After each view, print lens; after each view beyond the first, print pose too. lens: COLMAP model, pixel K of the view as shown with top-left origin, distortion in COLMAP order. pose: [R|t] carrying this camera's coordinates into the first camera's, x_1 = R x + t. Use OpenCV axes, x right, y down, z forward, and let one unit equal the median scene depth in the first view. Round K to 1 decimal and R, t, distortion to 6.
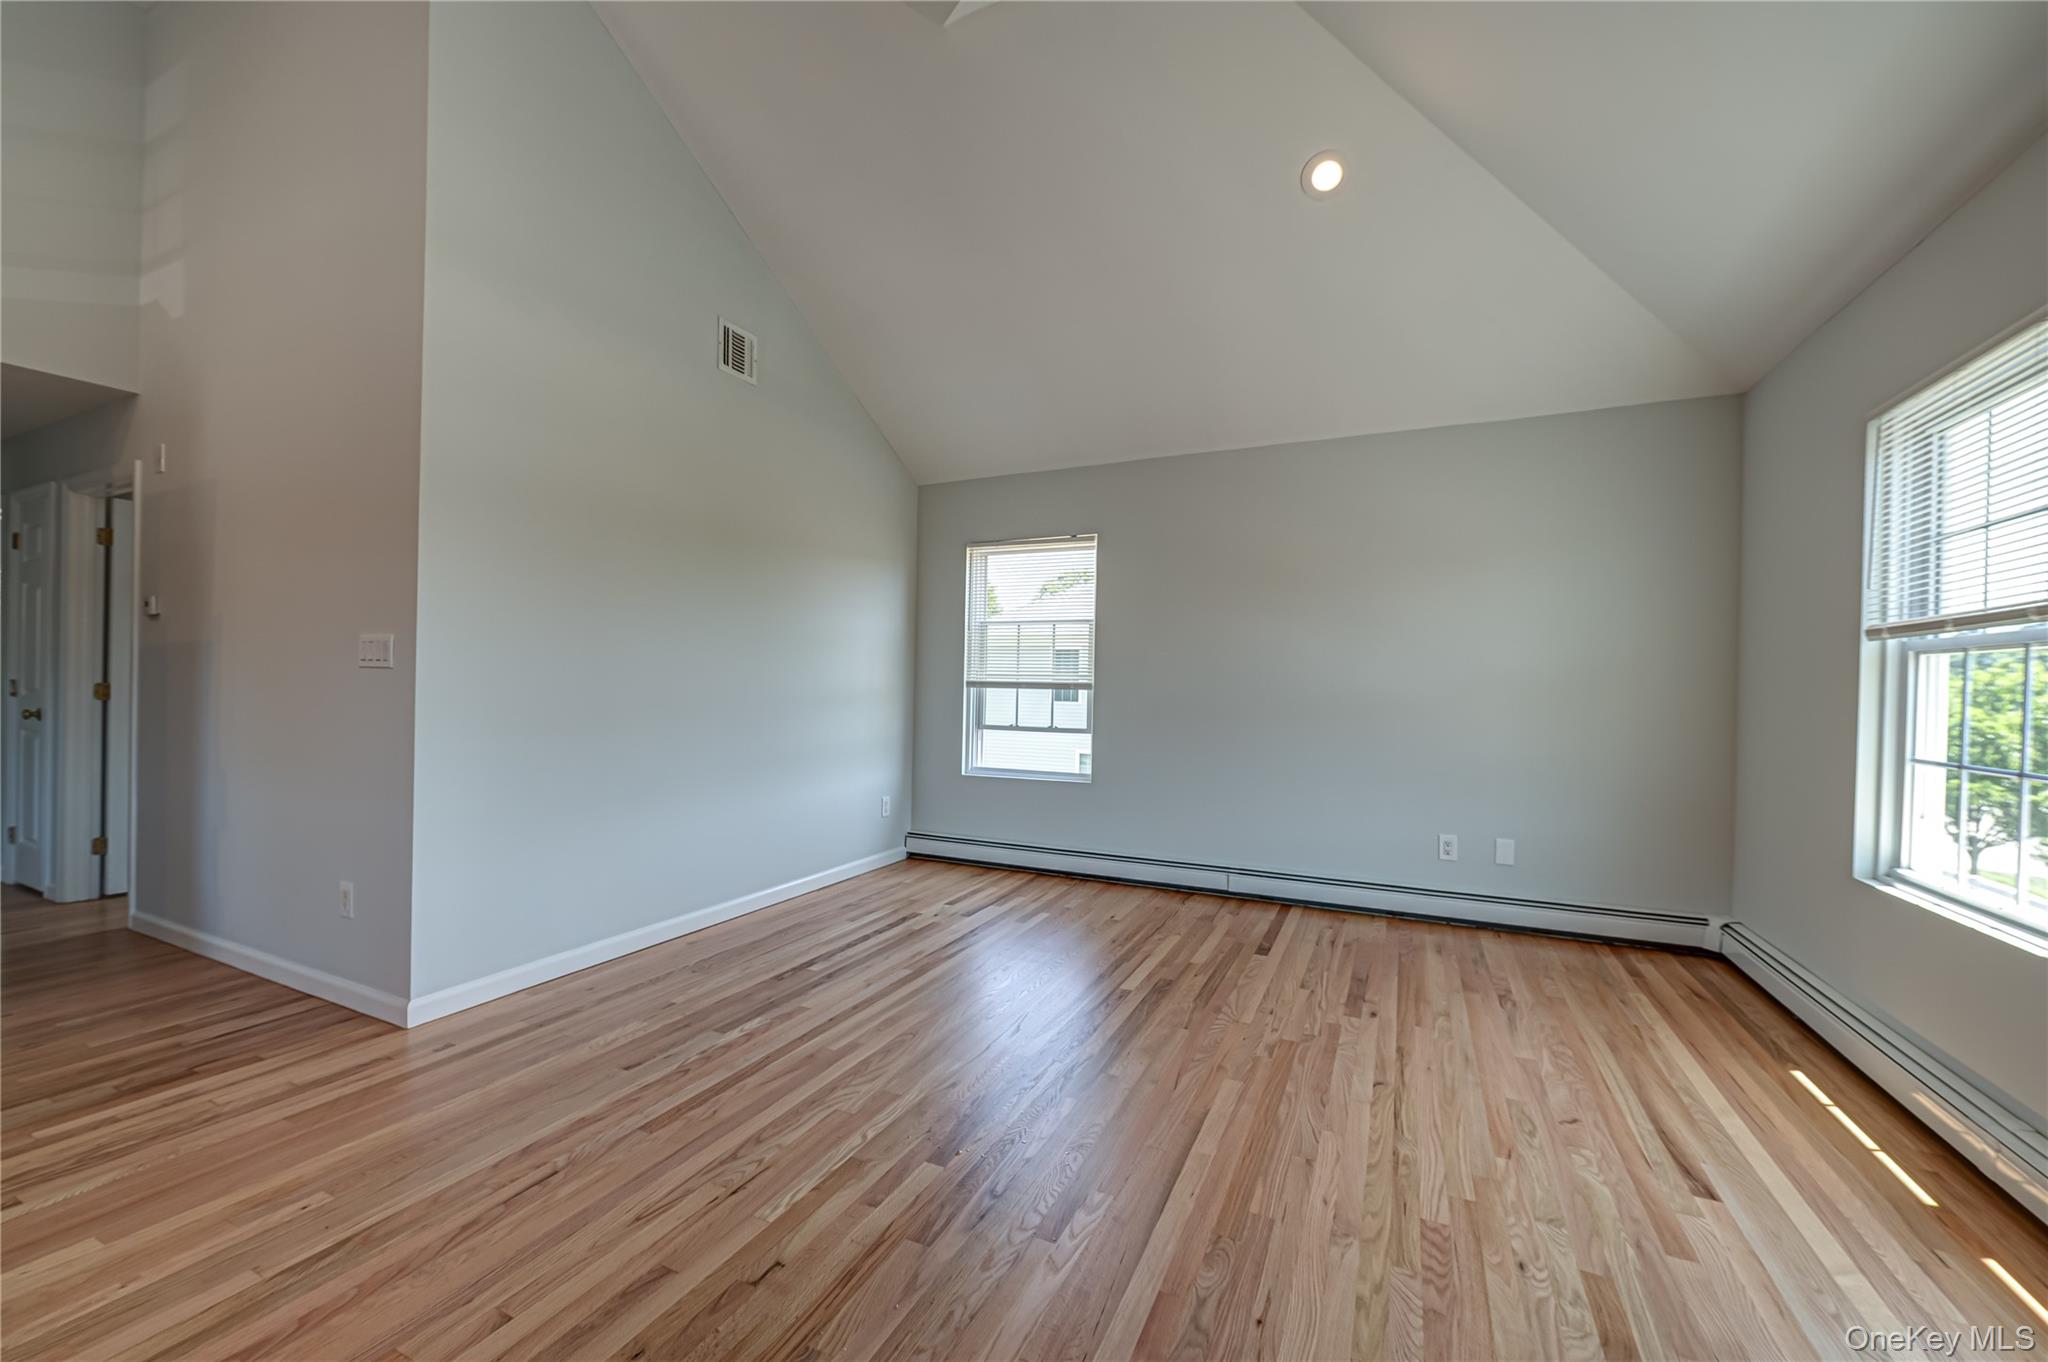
lens RADIAL K [[813.8, 0, 1022.7], [0, 813.8, 687.5], [0, 0, 1]] dist [-0.005711, 0.000964]
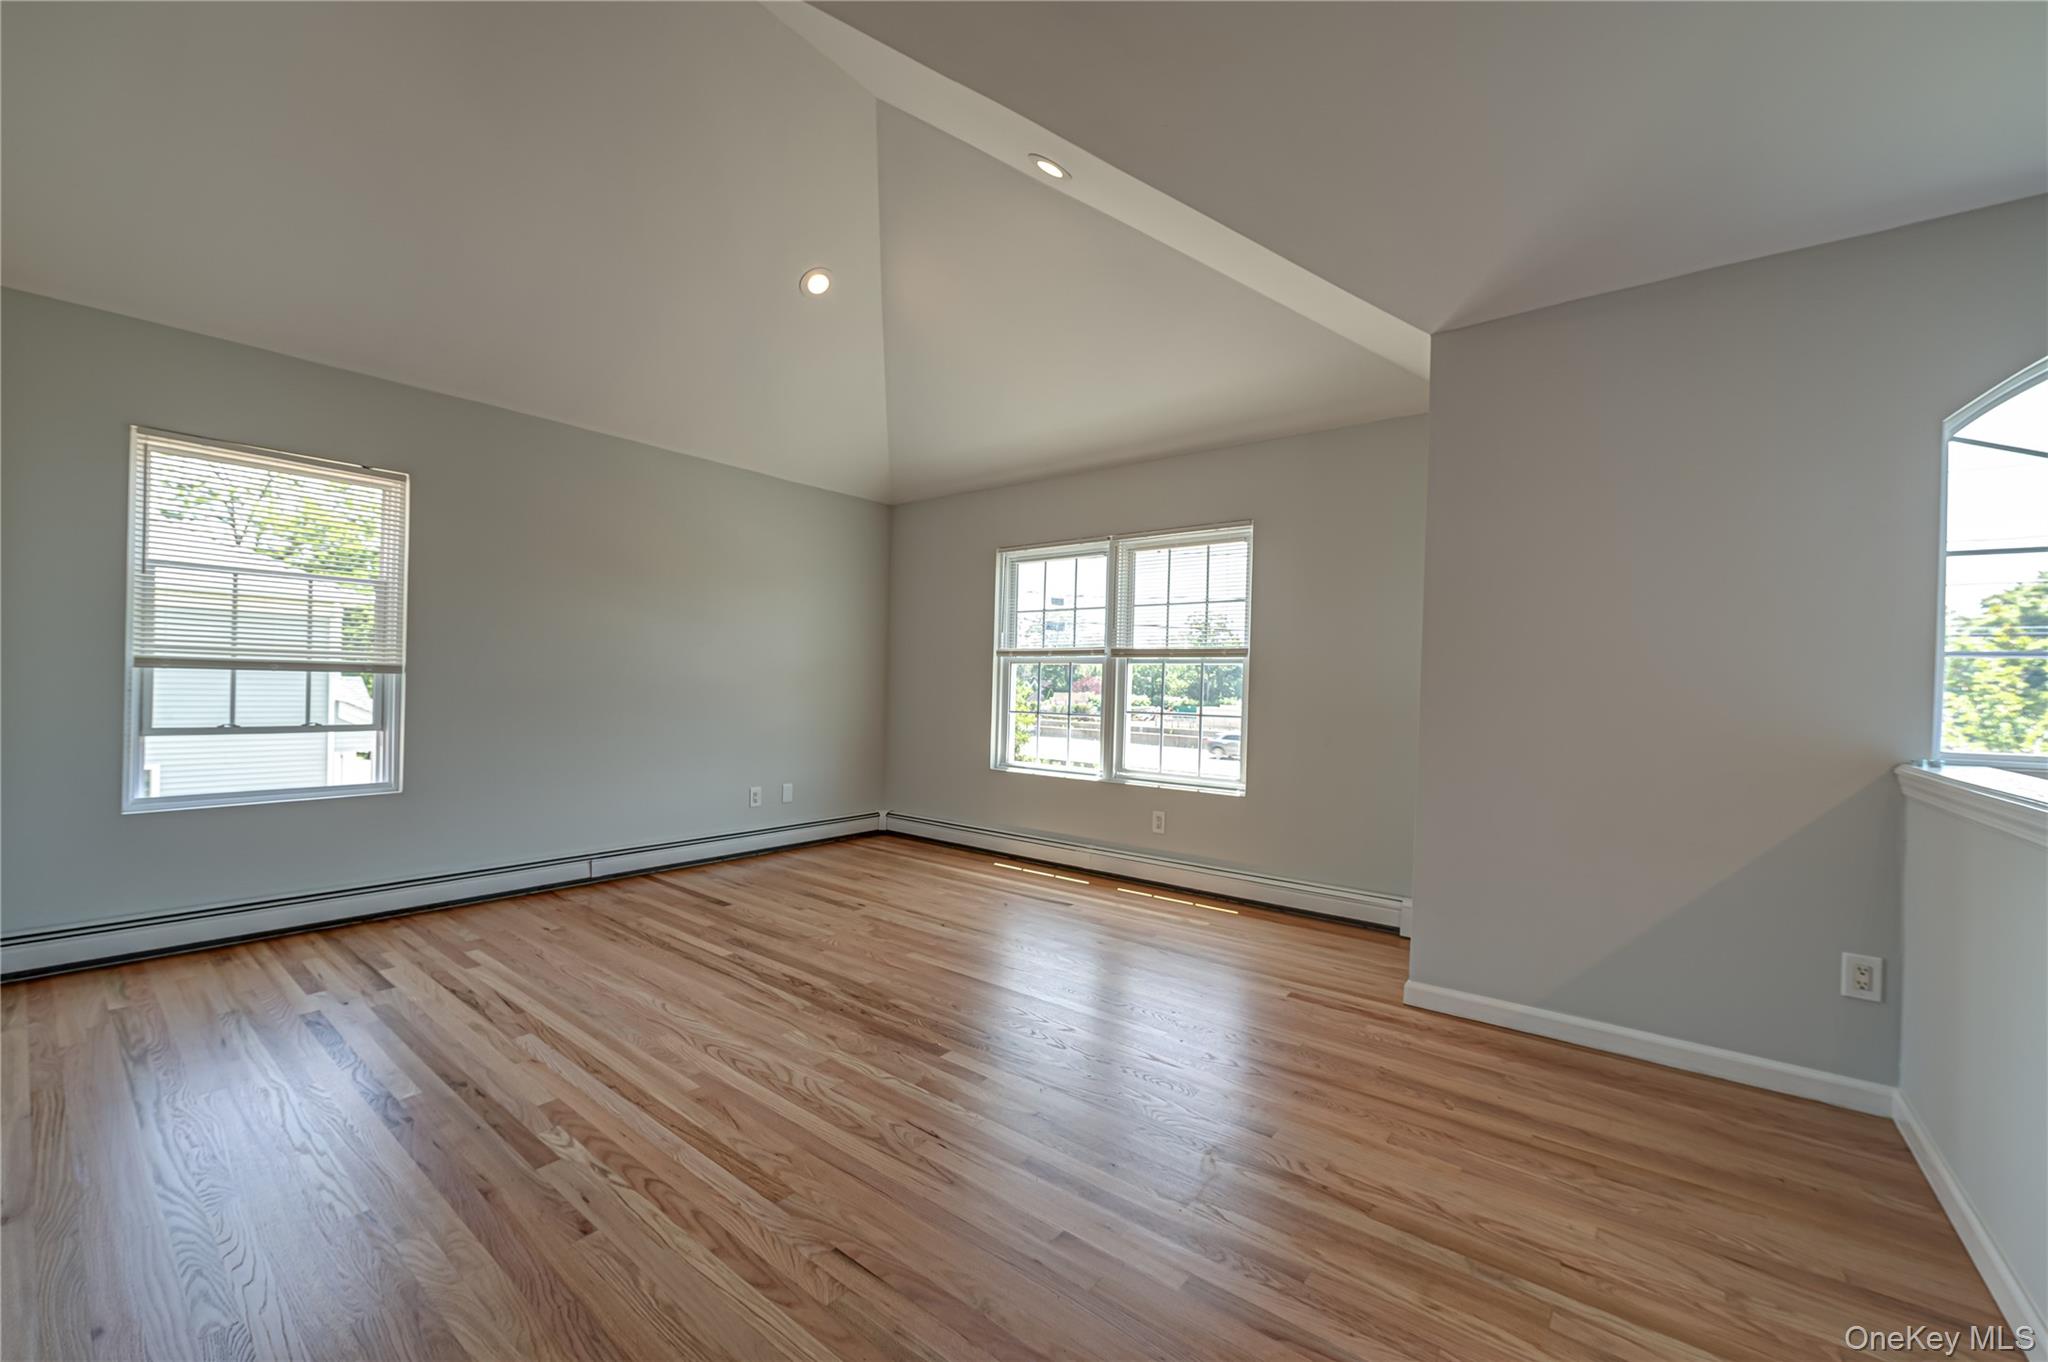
lens RADIAL K [[813.8, 0, 1018.4], [0, 813.8, 677.7], [0, 0, 1]] dist [-0.005711, 0.000964]
pose [[0.223382, -0.000519, 0.974731, -0.713816], [-0.013708, 0.999899, 0.003674, -0.004645], [-0.974635, -0.014182, 0.223353, 0.331169]]
